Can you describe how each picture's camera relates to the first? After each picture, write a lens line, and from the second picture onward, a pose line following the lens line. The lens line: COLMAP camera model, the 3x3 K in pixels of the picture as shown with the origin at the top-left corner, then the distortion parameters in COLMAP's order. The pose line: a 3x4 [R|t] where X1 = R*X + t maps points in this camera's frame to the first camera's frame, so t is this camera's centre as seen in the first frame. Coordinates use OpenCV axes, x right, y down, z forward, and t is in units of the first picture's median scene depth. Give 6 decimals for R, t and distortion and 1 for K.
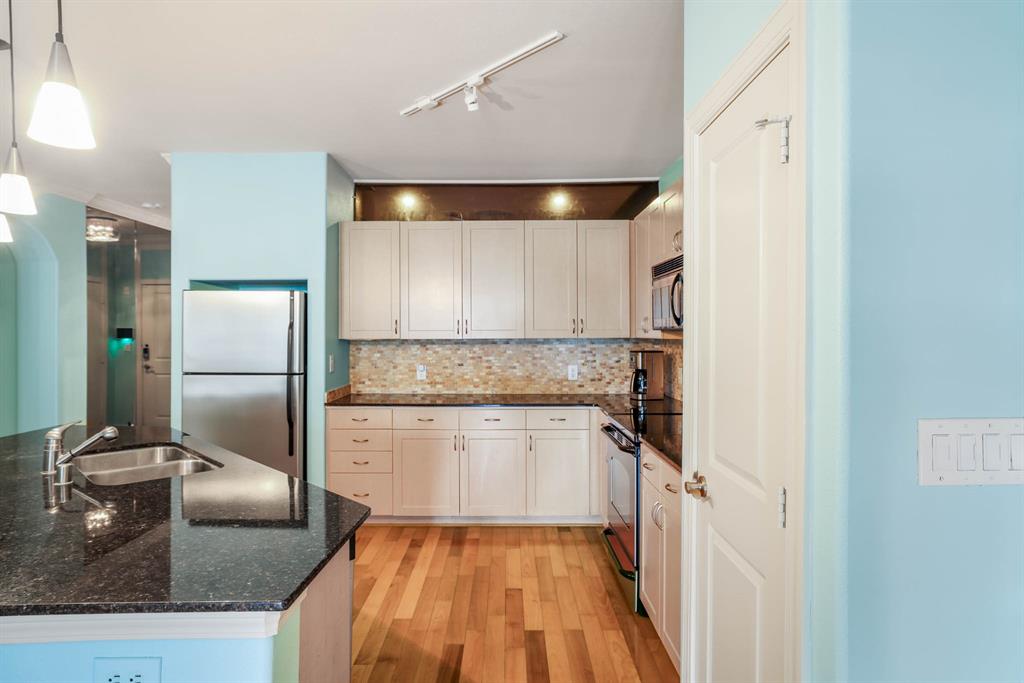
lens RADIAL K [[579.5, 0, 510.4], [0, 579.5, 324.7], [0, 0, 1]] dist [-0.042222, 0.041499]
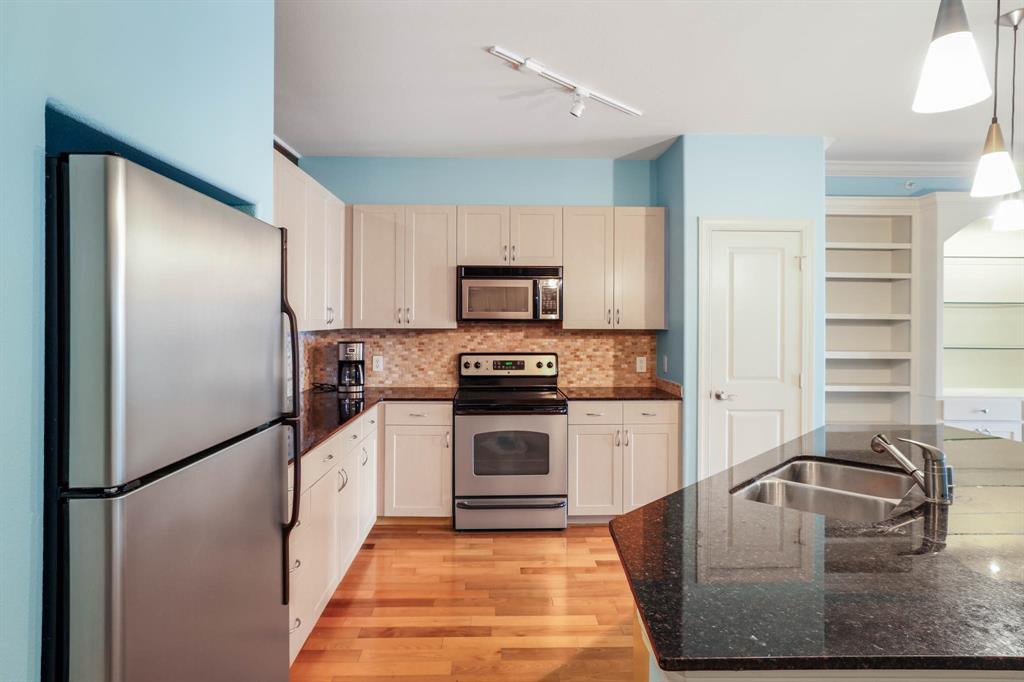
lens RADIAL K [[579.5, 0, 510.4], [0, 579.5, 324.2], [0, 0, 1]] dist [-0.042222, 0.041499]
pose [[-0.009627, -0.005350, 0.999939, -0.691908], [-0.015030, 0.999873, 0.005205, 0.006736], [-0.999841, -0.014979, -0.009706, 0.696594]]
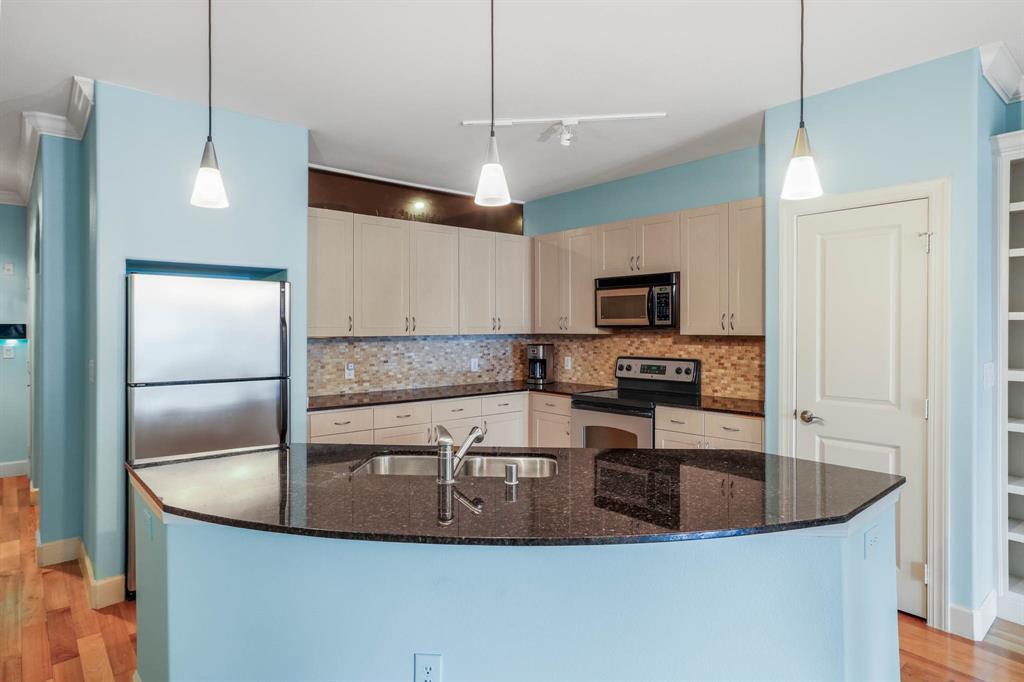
lens RADIAL K [[579.5, 0, 510.4], [0, 579.5, 324.2], [0, 0, 1]] dist [-0.042222, 0.041499]
pose [[0.762482, 0.003272, 0.647001, -0.568785], [-0.006108, 0.999979, 0.002141, 0.000911], [-0.646980, -0.005584, 0.762486, 0.098706]]
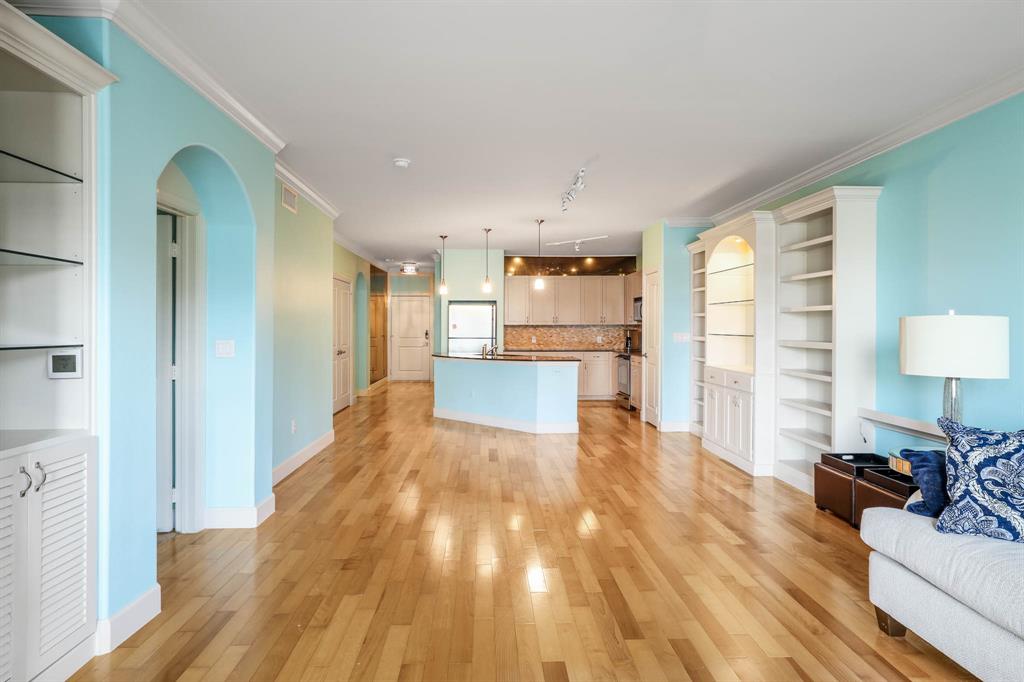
lens RADIAL K [[579.5, 0, 510.4], [0, 579.5, 324.2], [0, 0, 1]] dist [-0.042222, 0.041499]
pose [[0.999671, 0.000051, 0.025656, -0.306295], [-0.000185, 0.999986, 0.005248, 0.009109], [-0.025655, -0.005251, 0.999657, -1.299108]]
